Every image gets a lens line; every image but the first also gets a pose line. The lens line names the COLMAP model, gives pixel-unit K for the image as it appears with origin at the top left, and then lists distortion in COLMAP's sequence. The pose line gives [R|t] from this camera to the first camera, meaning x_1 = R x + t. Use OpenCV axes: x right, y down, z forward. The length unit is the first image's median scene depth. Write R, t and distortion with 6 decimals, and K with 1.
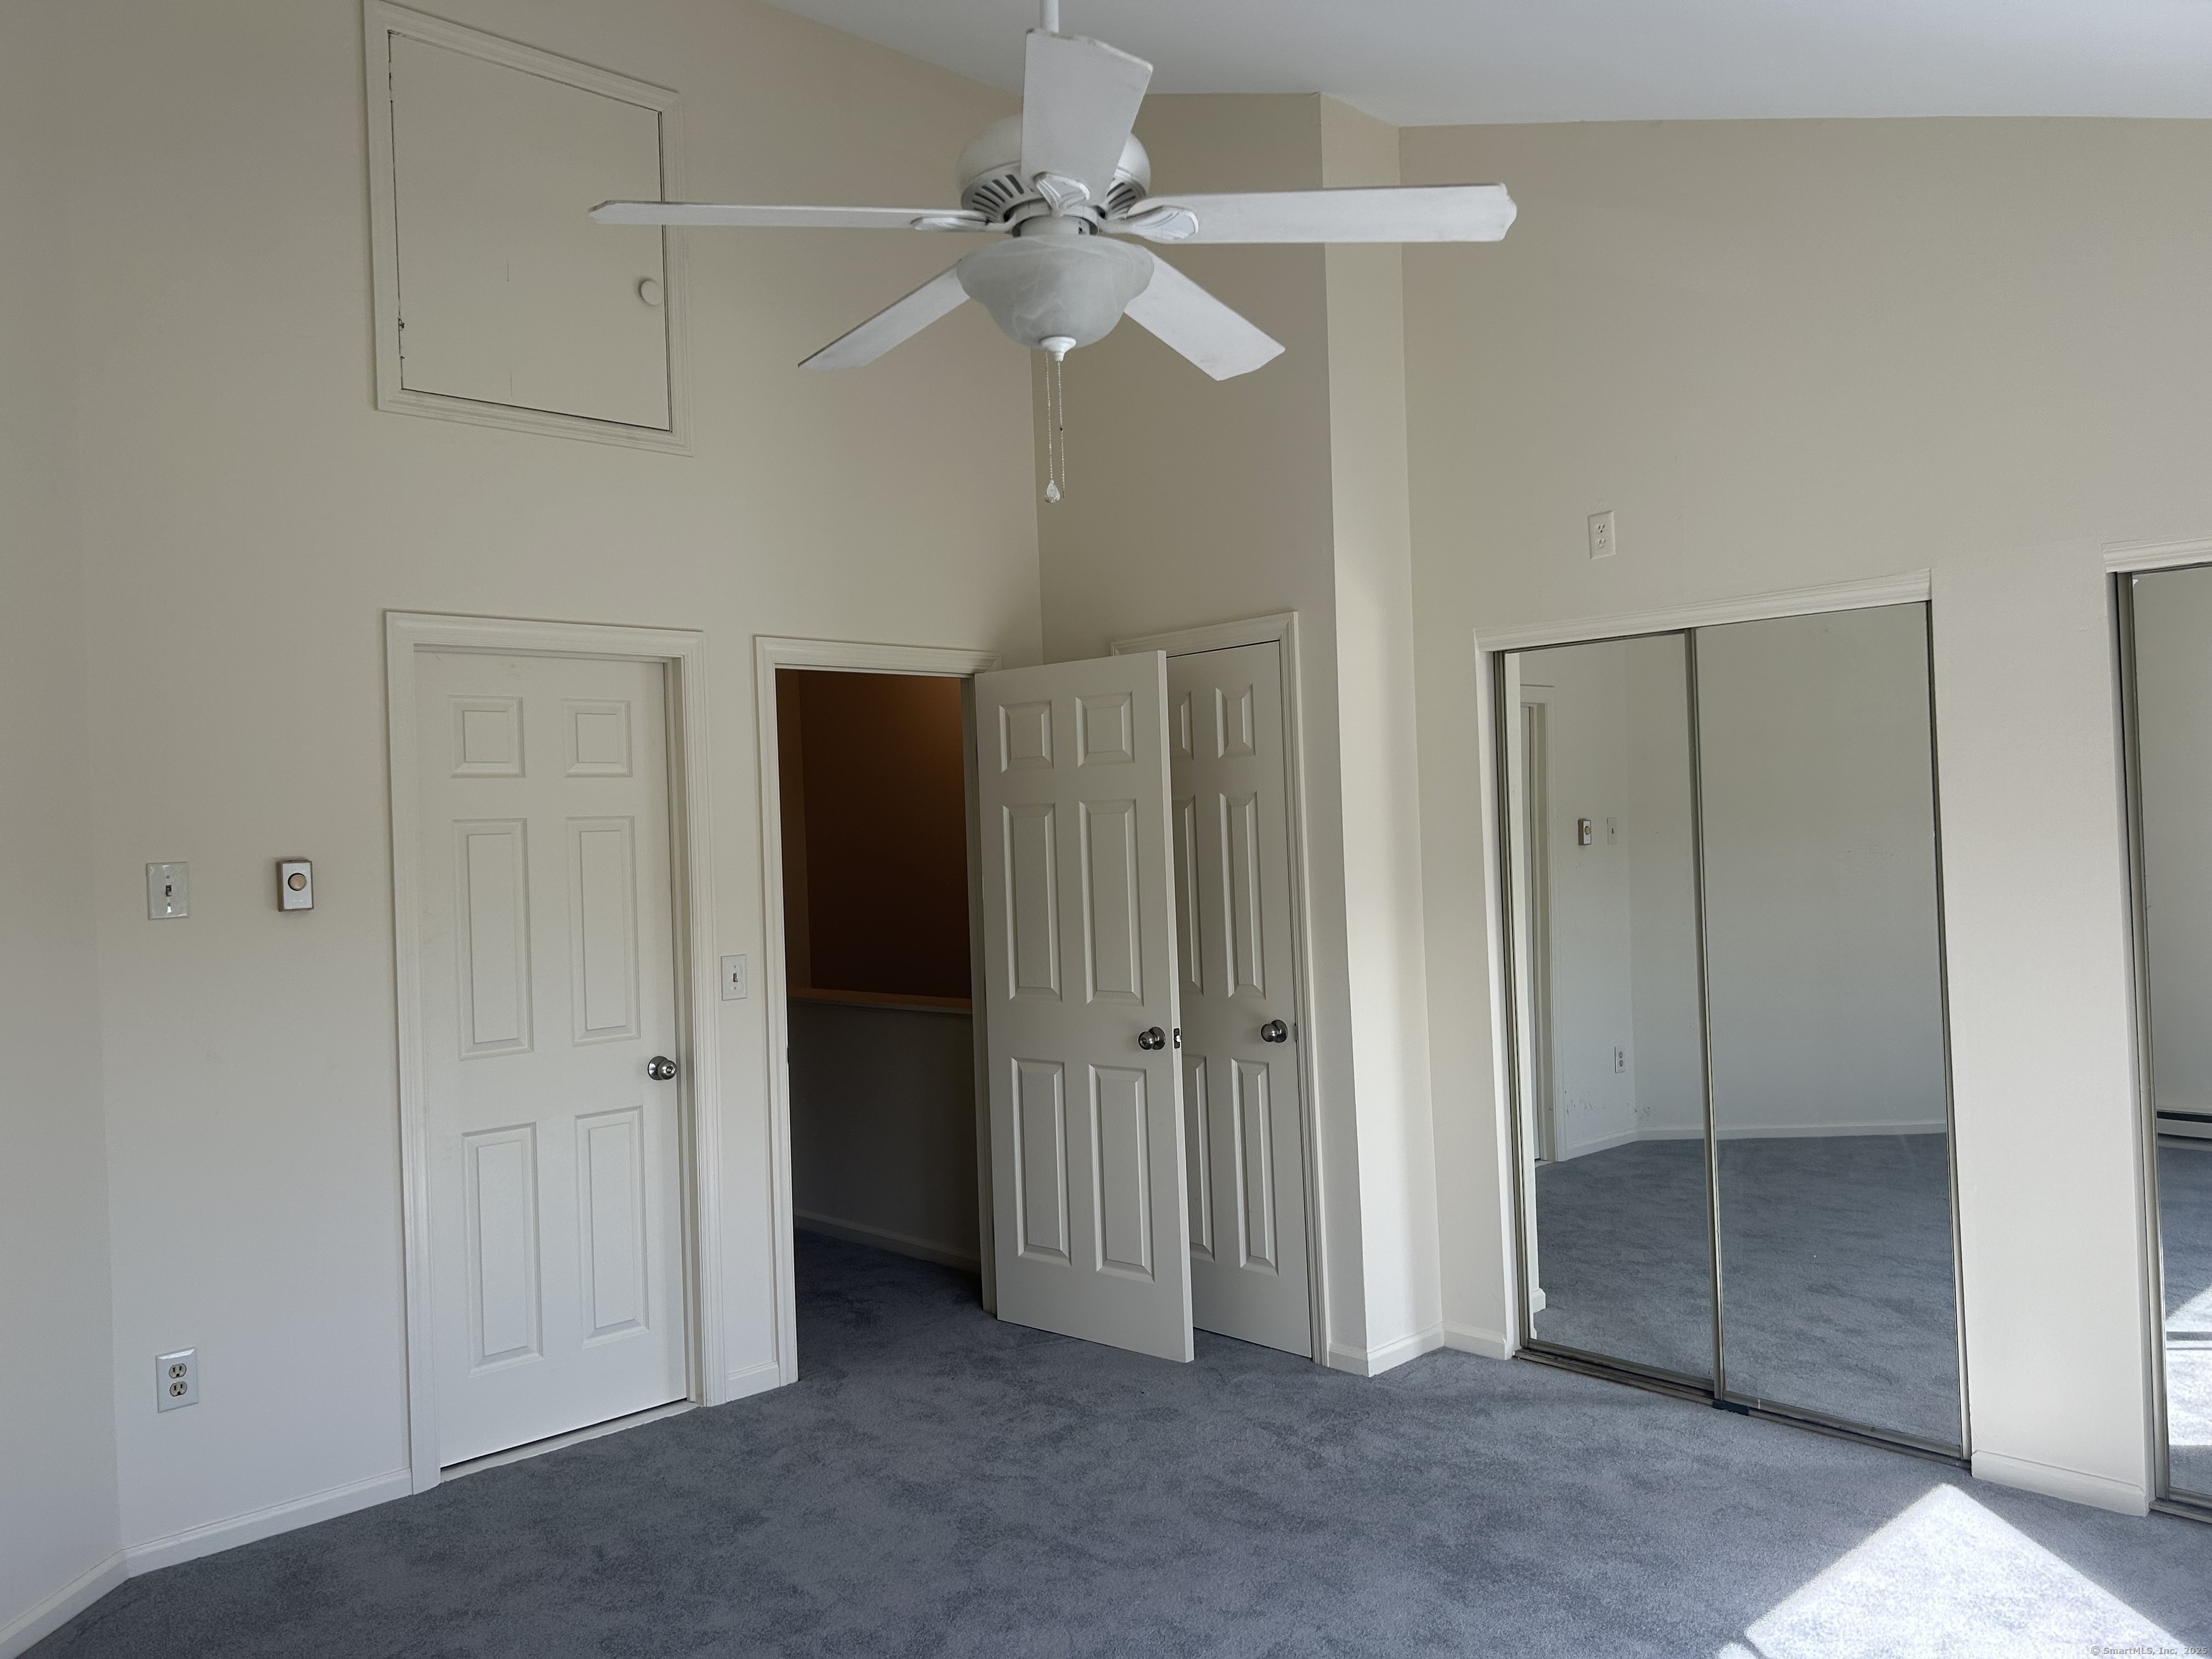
lens RADIAL K [[1678.1, 0, 1106.0], [0, 1678.1, 829.5], [0, 0, 1]] dist [0.061894, -0.058548]
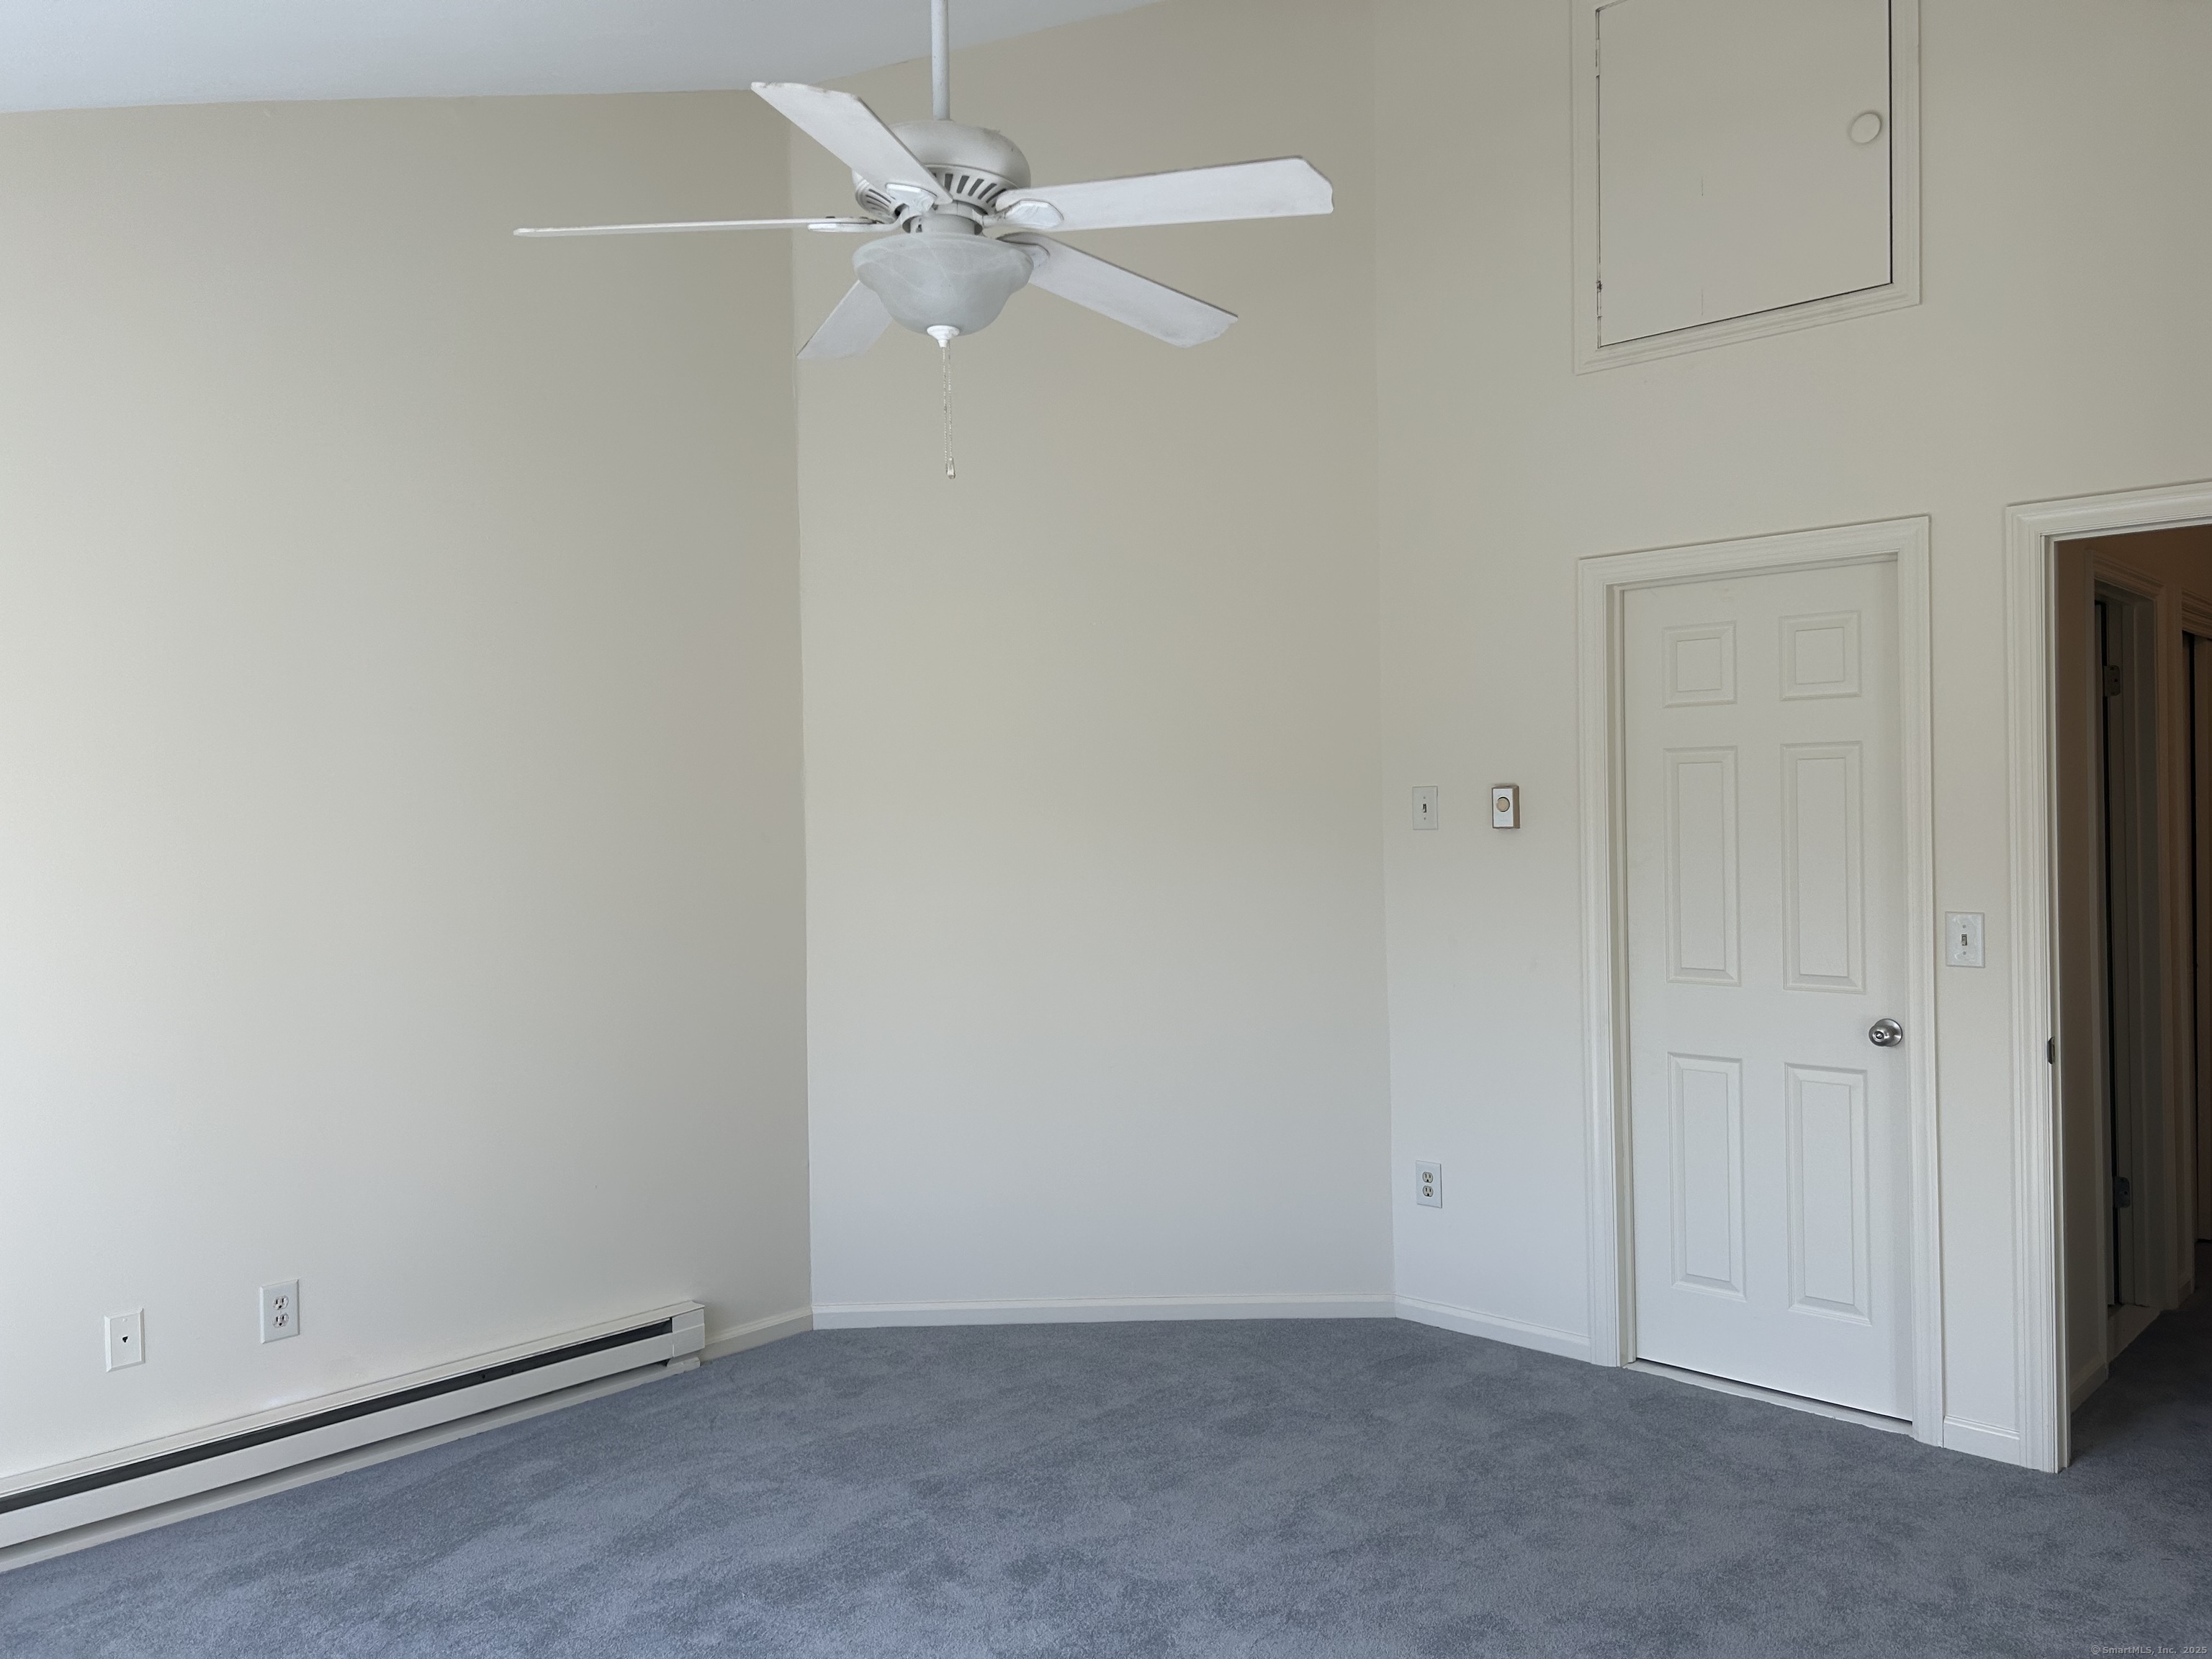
lens RADIAL K [[1659.1, 0, 1106.0], [0, 1659.1, 829.5], [0, 0, 1]] dist [0.092027, -0.125561]
pose [[0.060824, 0.043056, -0.997219, 0.580129], [0.012929, 0.998951, 0.043919, -0.005442], [0.998065, -0.015564, 0.060203, 0.564395]]
